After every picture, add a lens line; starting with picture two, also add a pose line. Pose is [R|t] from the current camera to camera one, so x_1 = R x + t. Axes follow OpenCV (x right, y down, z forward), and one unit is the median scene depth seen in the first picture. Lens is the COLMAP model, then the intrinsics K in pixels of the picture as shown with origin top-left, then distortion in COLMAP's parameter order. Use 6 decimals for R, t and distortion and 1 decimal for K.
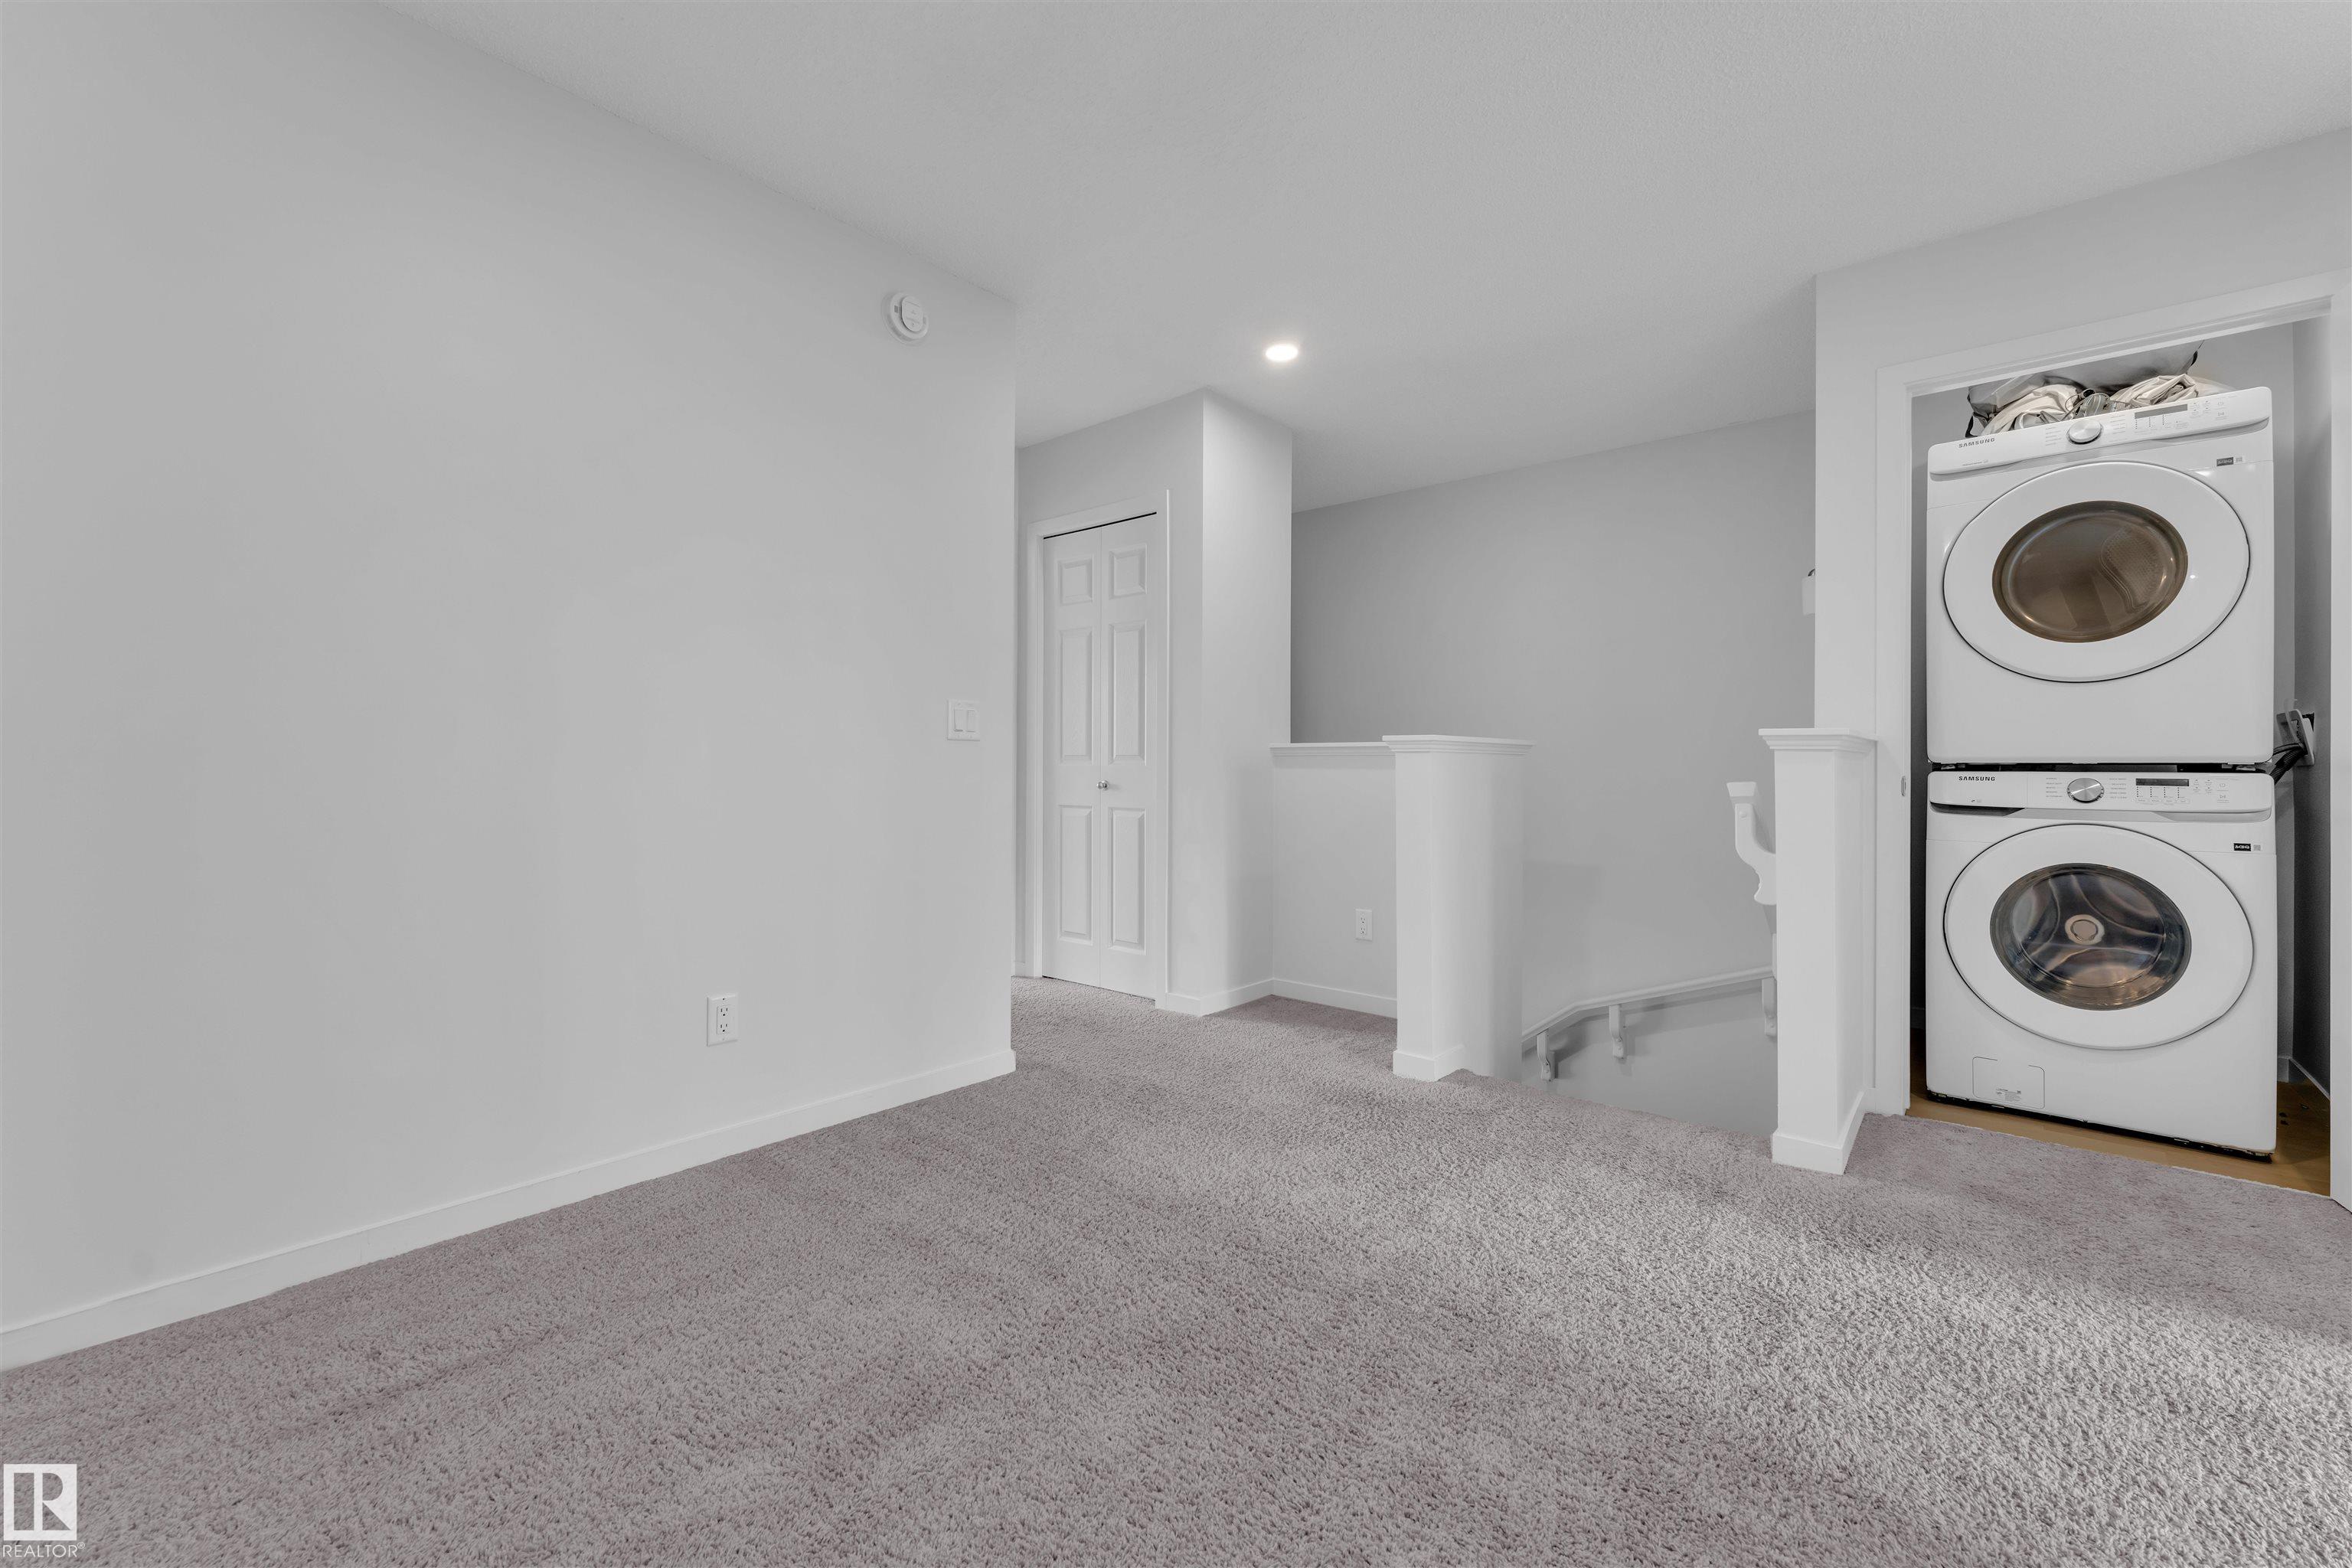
lens RADIAL K [[987.0, 0, 1181.6], [0, 987.0, 765.6], [0, 0, 1]] dist [-0.000043, 0.000203]
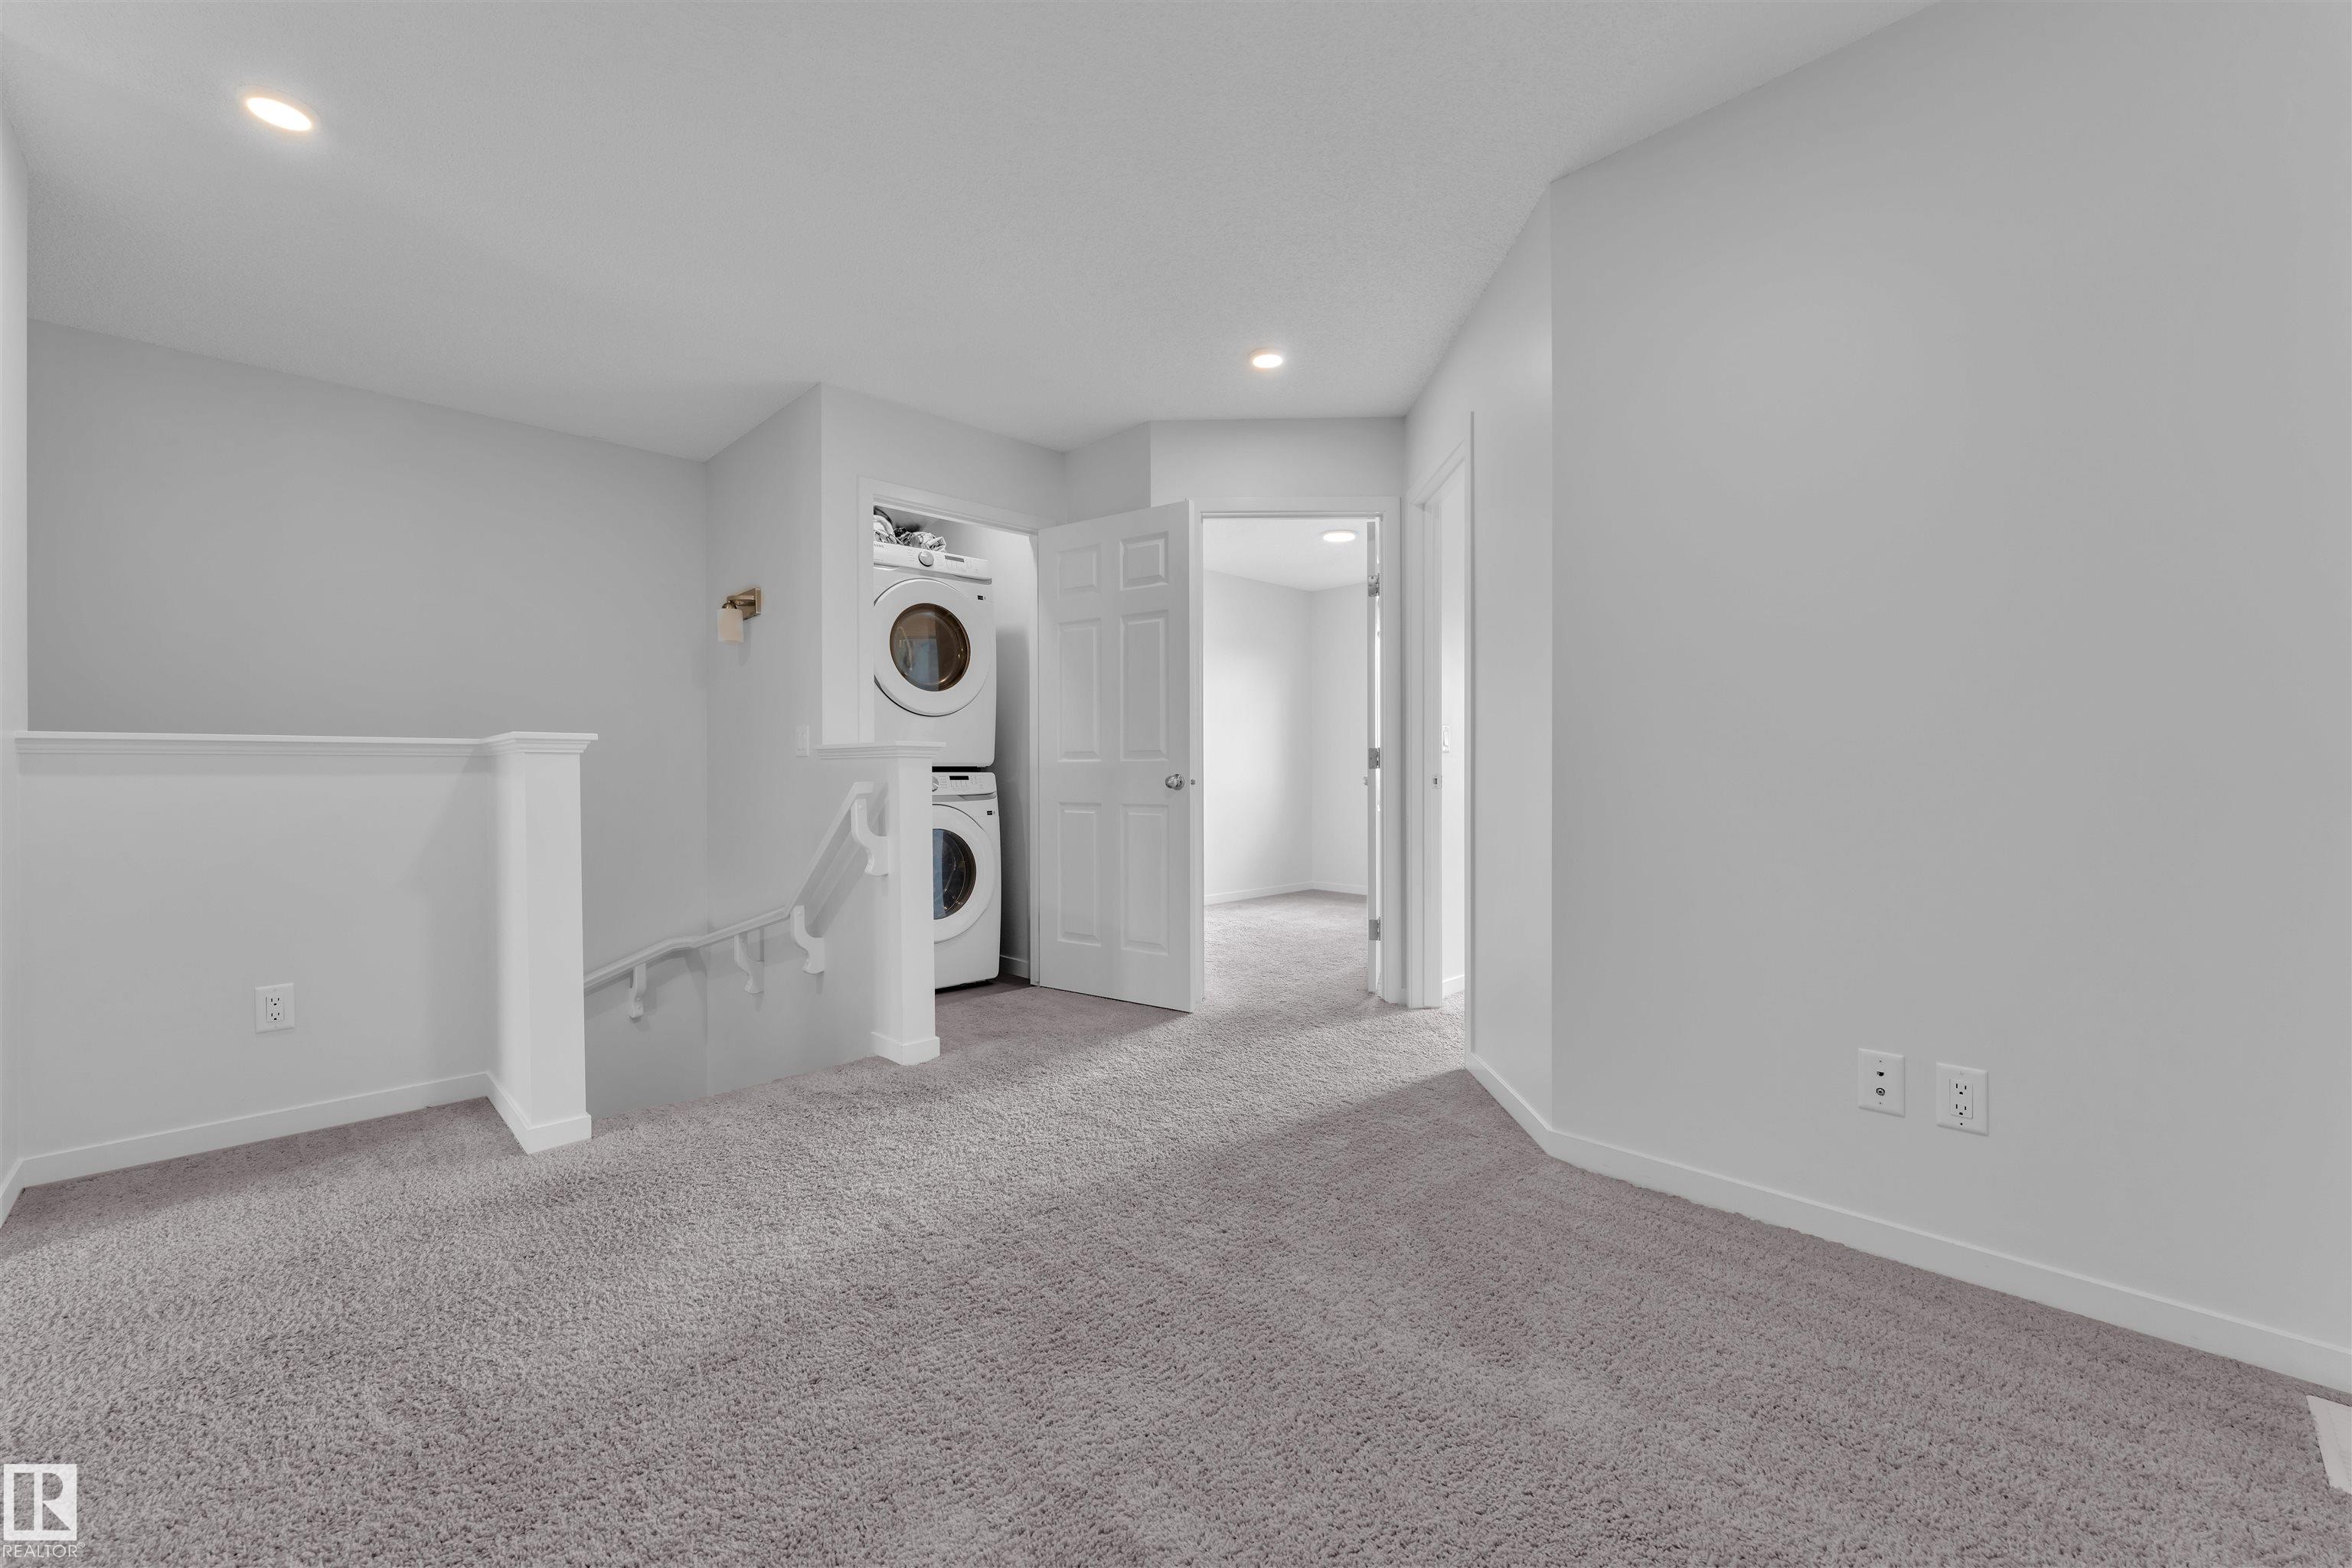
lens RADIAL K [[945.8, 0, 1166.4], [0, 945.8, 782.9], [0, 0, 1]] dist [0.001392, 0.000092]
pose [[0.078626, -0.017512, 0.996750, -0.574187], [0.001537, 0.999847, 0.017445, -0.002161], [-0.996903, 0.000161, 0.078640, 0.491839]]
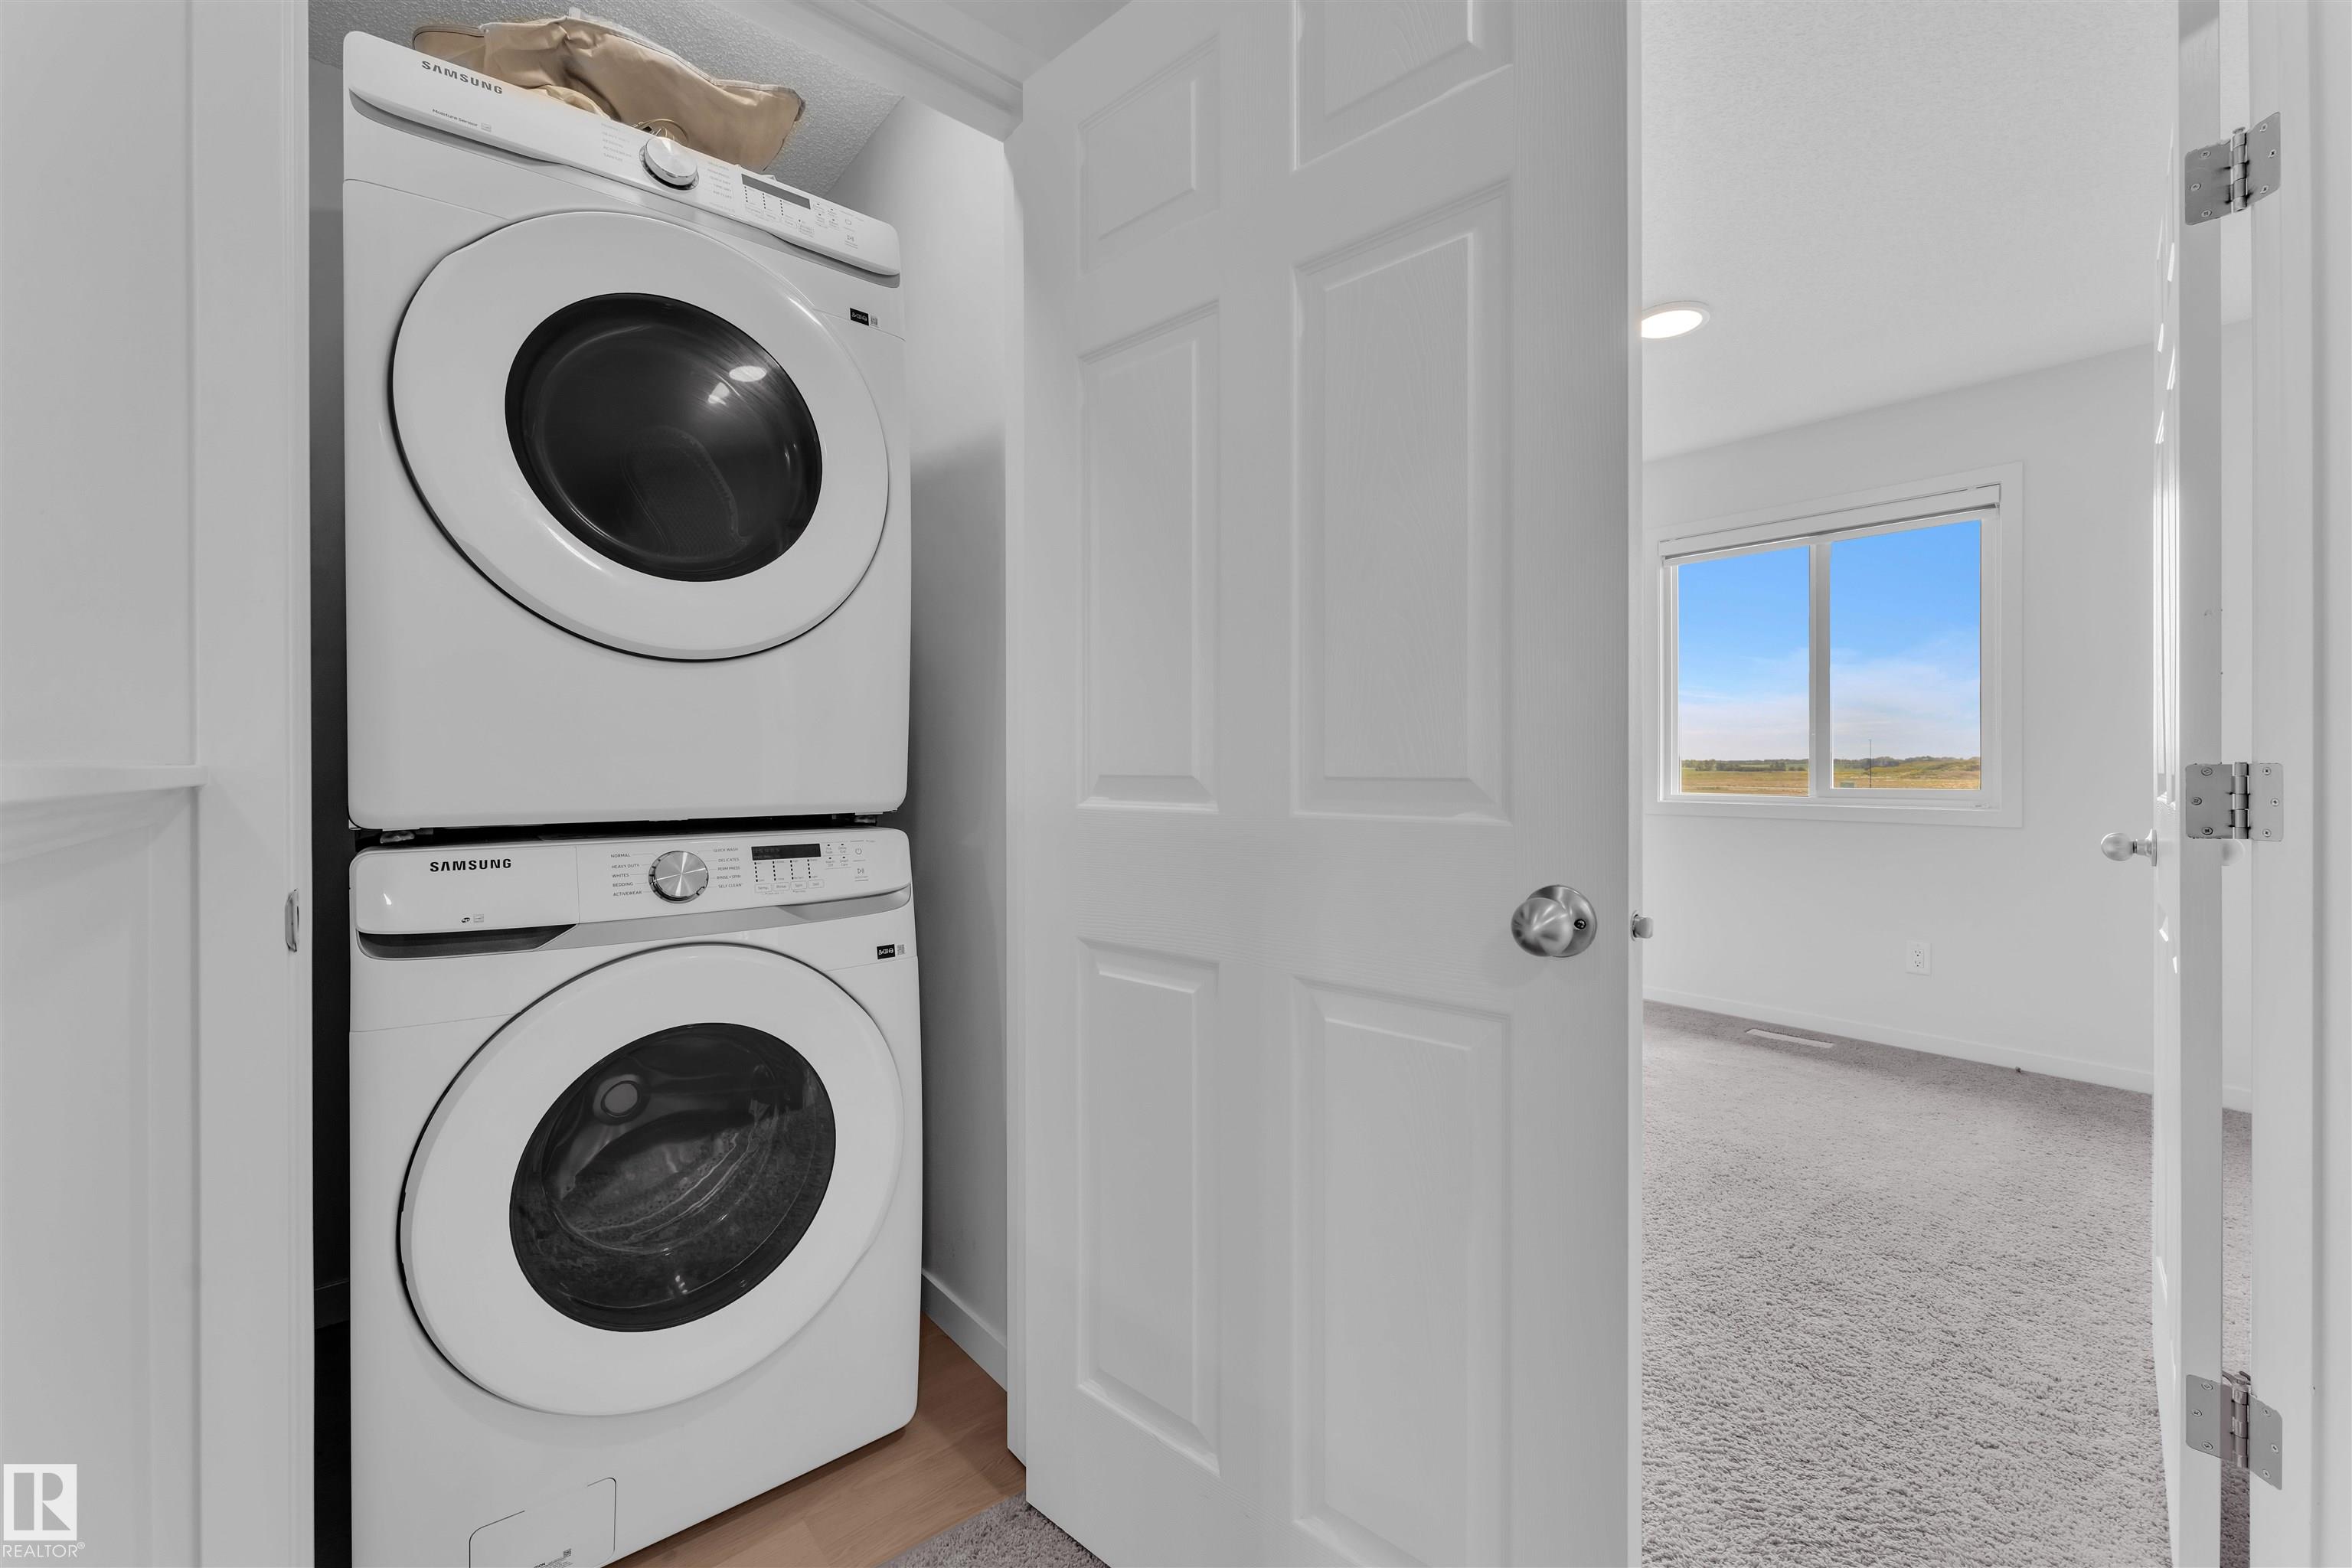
lens RADIAL K [[987.0, 0, 1181.6], [0, 987.0, 765.6], [0, 0, 1]] dist [-0.000043, 0.000203]
pose [[0.165910, -0.003537, 0.986135, 0.455753], [0.002066, 0.999993, 0.003239, -0.031545], [-0.986139, 0.001500, 0.165916, 0.653153]]
